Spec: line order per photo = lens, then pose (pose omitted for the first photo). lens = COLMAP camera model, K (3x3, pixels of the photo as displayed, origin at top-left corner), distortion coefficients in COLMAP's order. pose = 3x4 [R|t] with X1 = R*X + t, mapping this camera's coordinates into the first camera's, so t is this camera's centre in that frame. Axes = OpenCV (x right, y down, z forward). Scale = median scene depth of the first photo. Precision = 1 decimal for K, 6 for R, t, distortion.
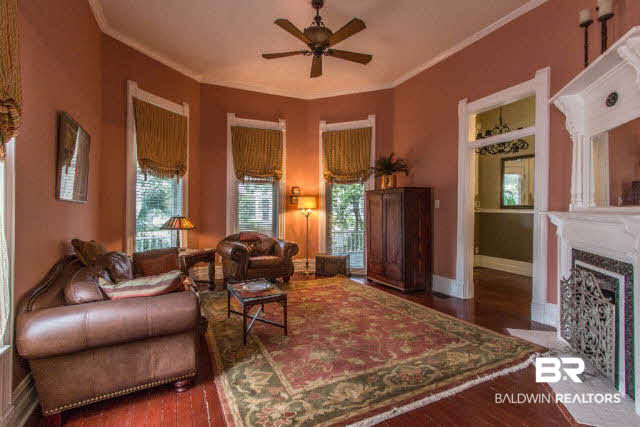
lens RADIAL K [[300.2, 0, 320.0], [0, 300.2, 213.5], [0, 0, 1]] dist [0.001294, 0.000155]
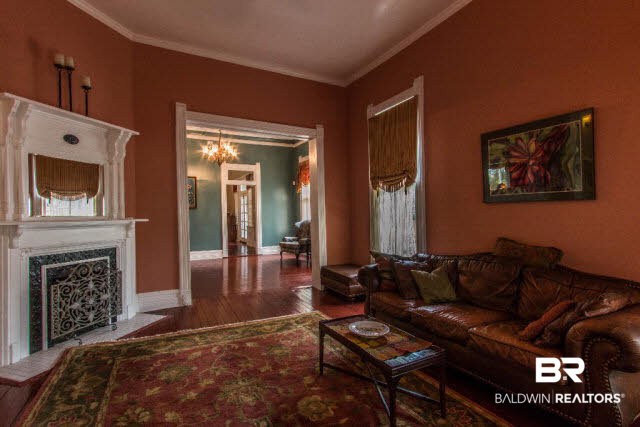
lens RADIAL K [[300.2, 0, 320.0], [0, 300.2, 213.5], [0, 0, 1]] dist [0.001294, 0.000155]
pose [[-0.998564, 0.013693, -0.051796, -0.080942], [0.013811, 0.999903, -0.001921, -0.016639], [0.051765, -0.002634, -0.998656, 1.932724]]
